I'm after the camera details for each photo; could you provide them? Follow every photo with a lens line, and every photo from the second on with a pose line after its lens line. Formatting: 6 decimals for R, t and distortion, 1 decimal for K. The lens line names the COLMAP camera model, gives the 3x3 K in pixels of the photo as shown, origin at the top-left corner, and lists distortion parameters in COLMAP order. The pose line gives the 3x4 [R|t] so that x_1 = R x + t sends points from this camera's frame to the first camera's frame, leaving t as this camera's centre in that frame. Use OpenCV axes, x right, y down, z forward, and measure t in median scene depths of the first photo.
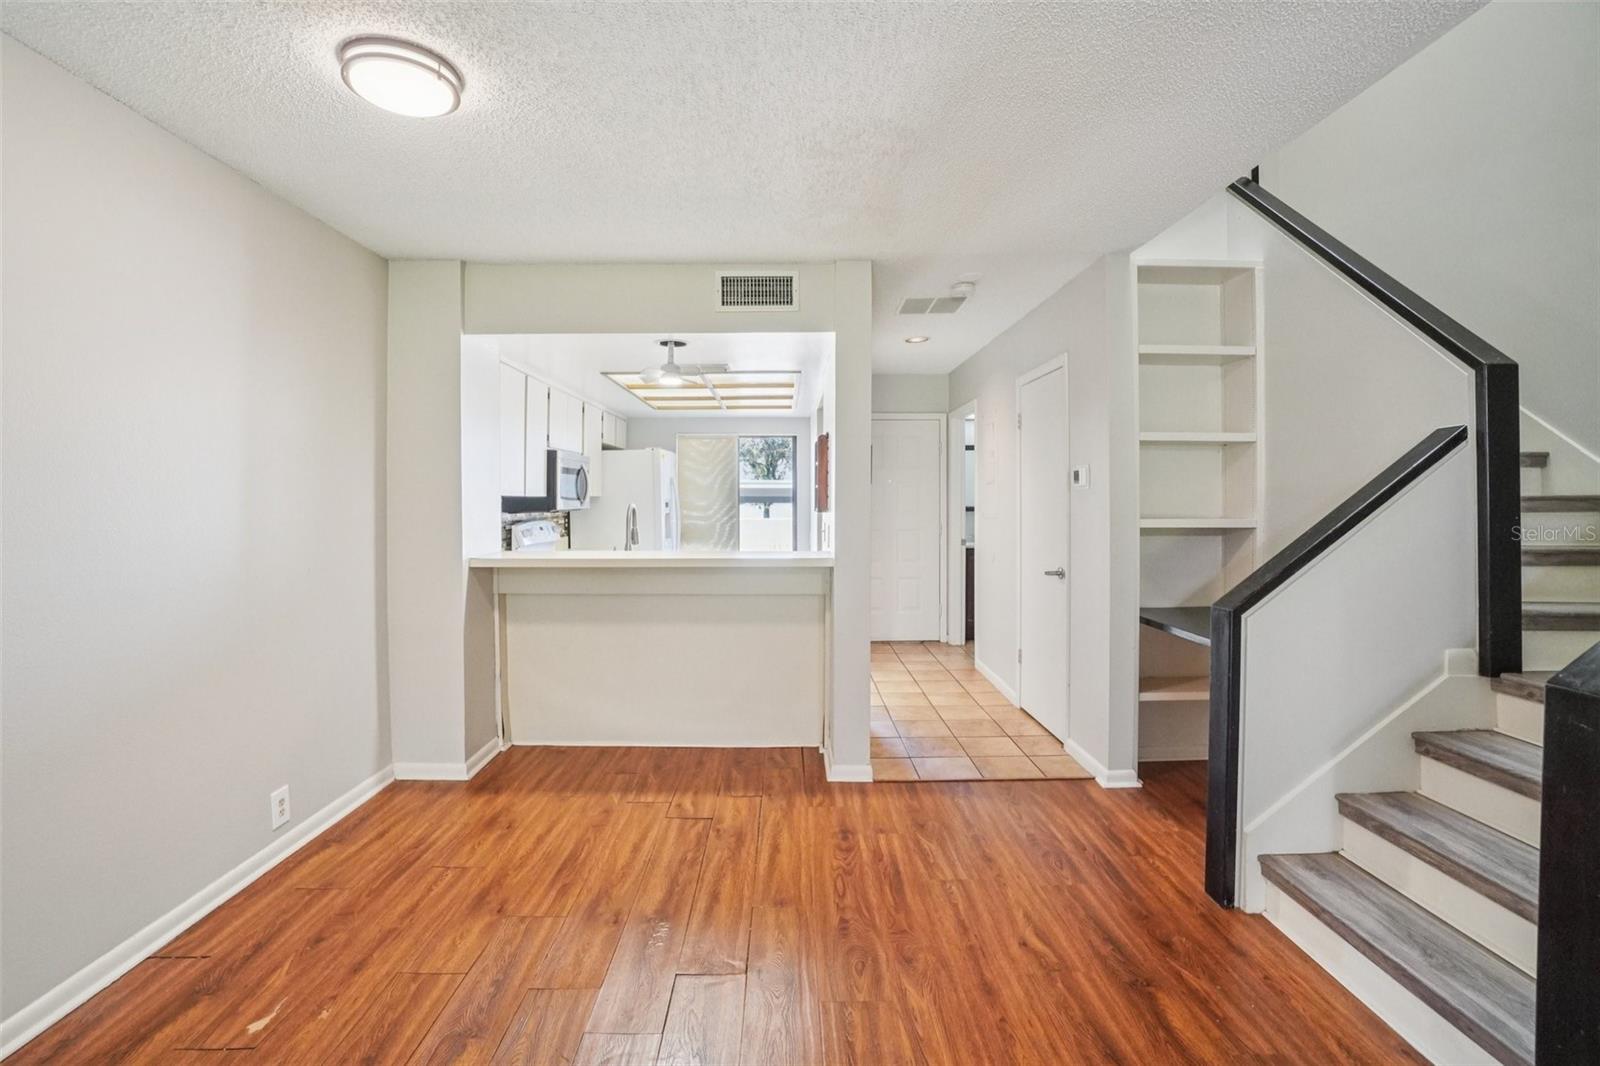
lens RADIAL K [[710.0, 0, 804.2], [0, 710.0, 522.6], [0, 0, 1]] dist [-0.064223, 0.023789]
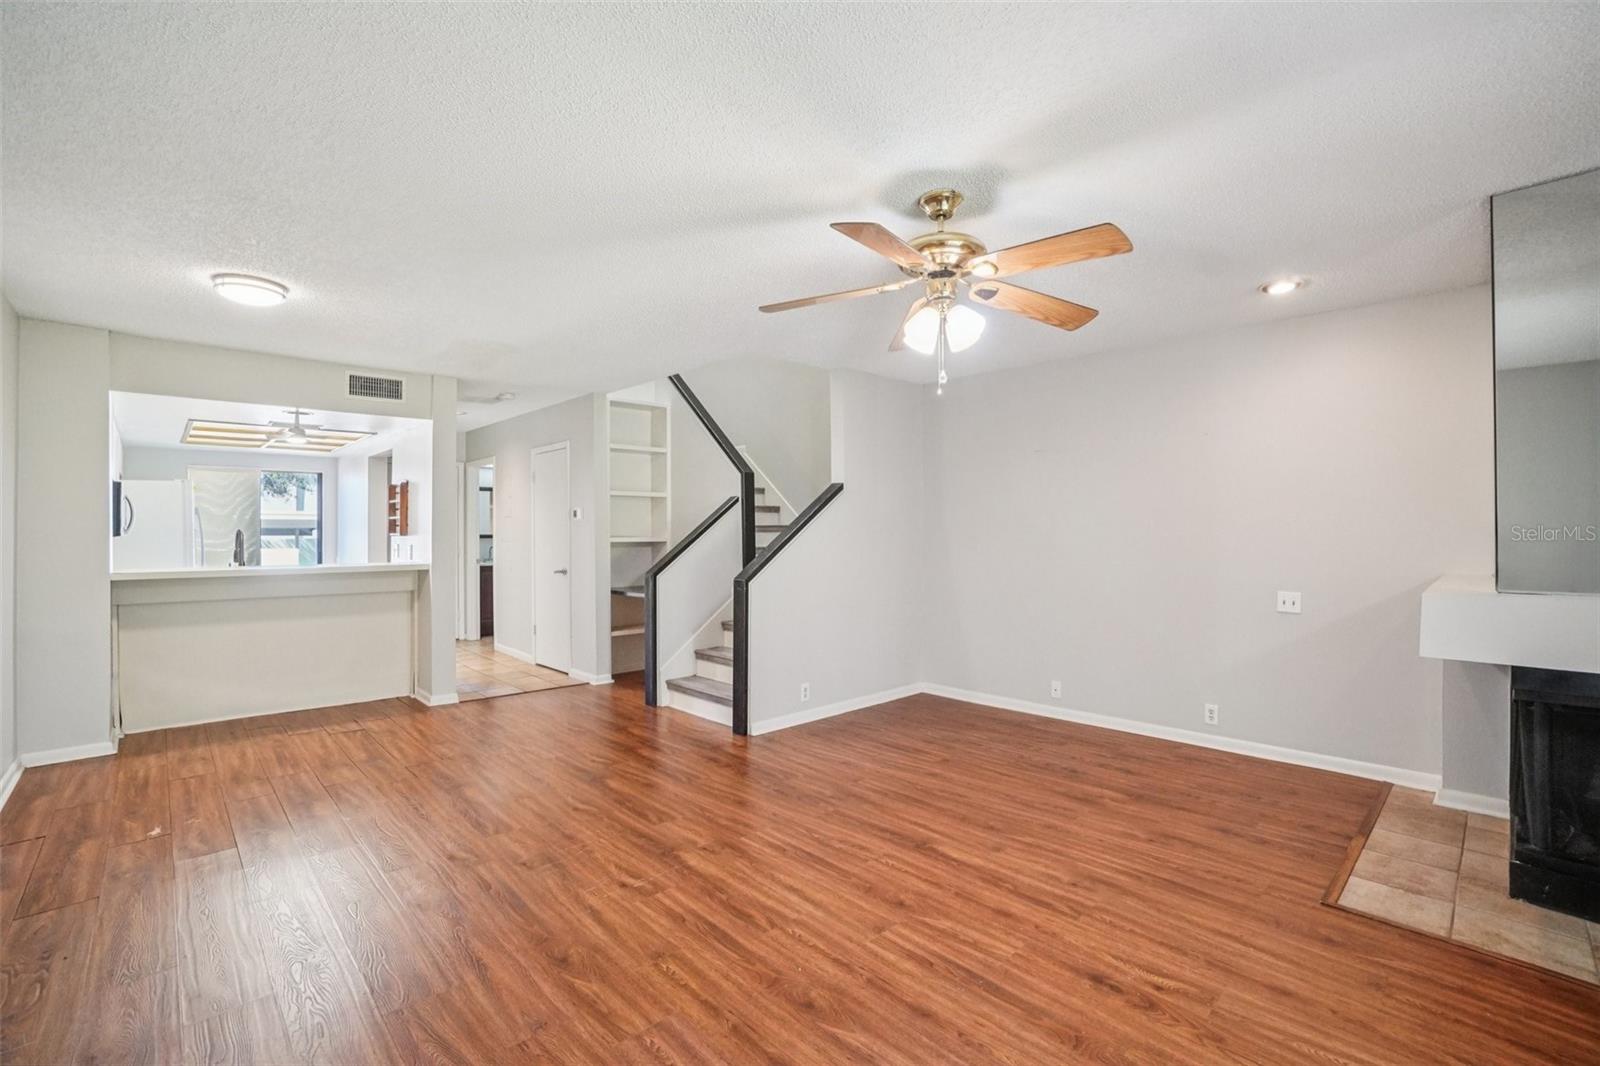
lens RADIAL K [[710.0, 0, 804.2], [0, 710.0, 522.6], [0, 0, 1]] dist [-0.064223, 0.023789]
pose [[0.737403, 0.009296, 0.675389, -0.403331], [0.022948, 0.998983, -0.038805, 0.039021], [-0.675063, 0.044114, 0.736440, -0.723224]]
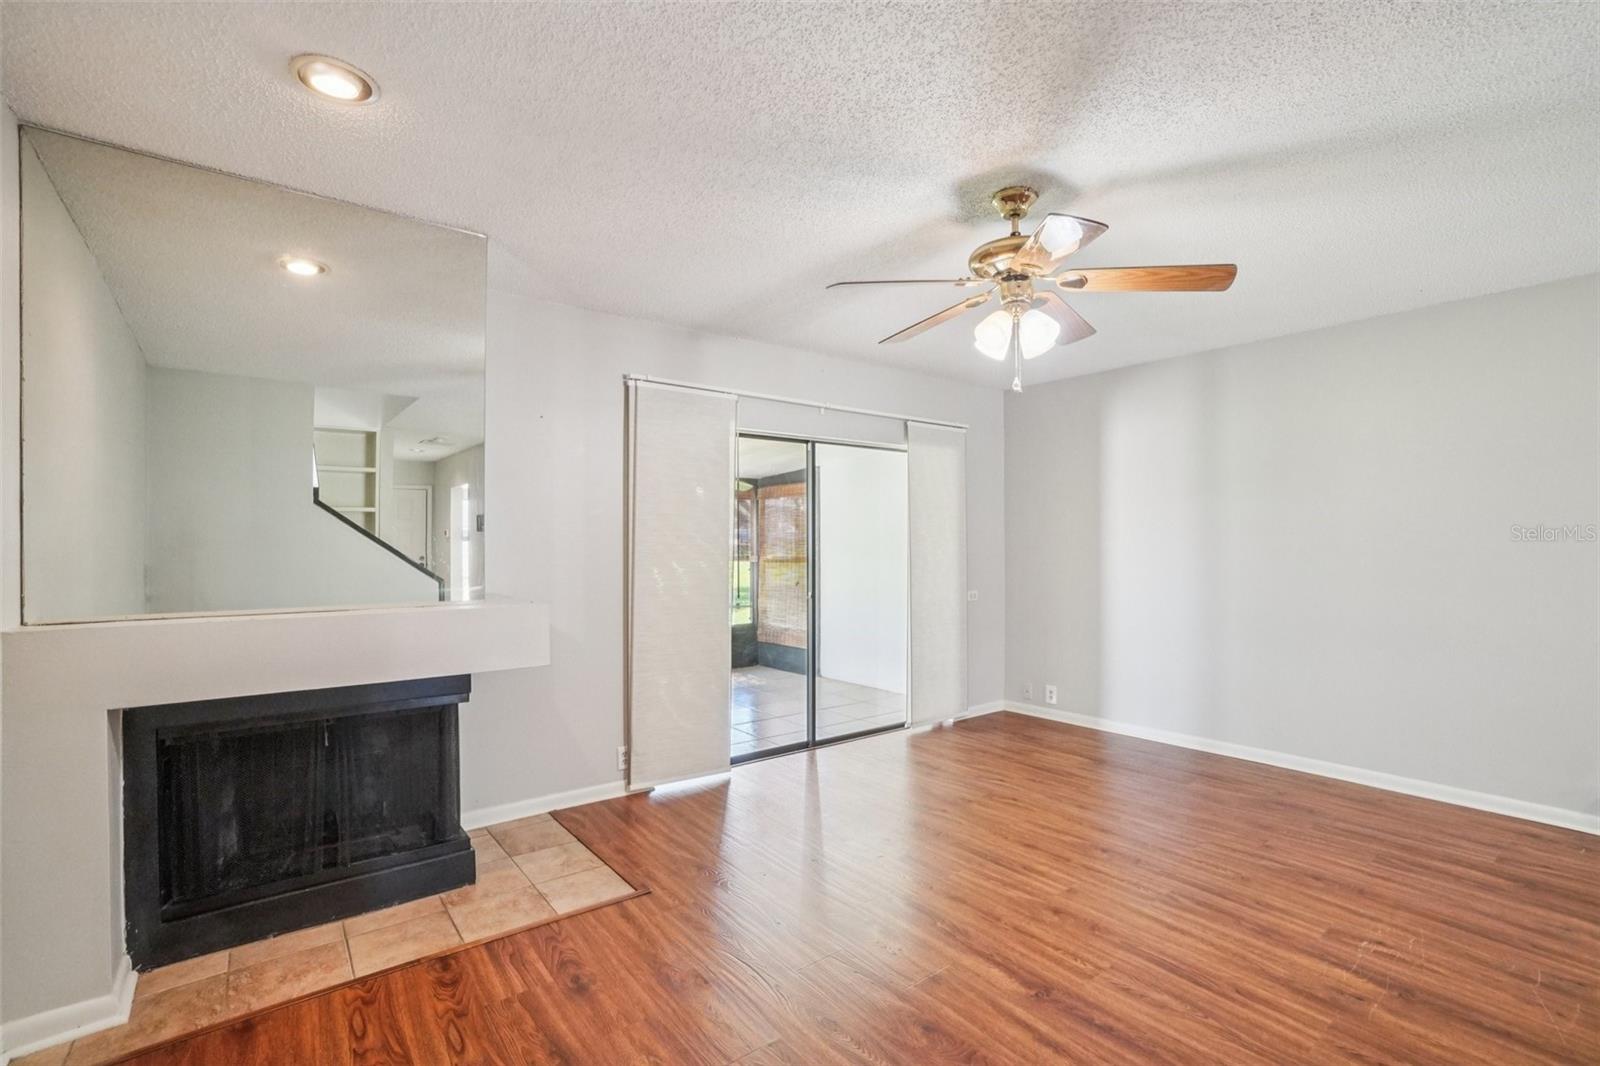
lens RADIAL K [[718.8, 0, 809.2], [0, 718.8, 548.8], [0, 0, 1]] dist [-0.060924, 0.024400]
pose [[-0.803659, 0.009410, -0.595015, 0.817352], [-0.016105, 0.999165, 0.037555, 0.004550], [0.594872, 0.039764, -0.802836, 0.190683]]
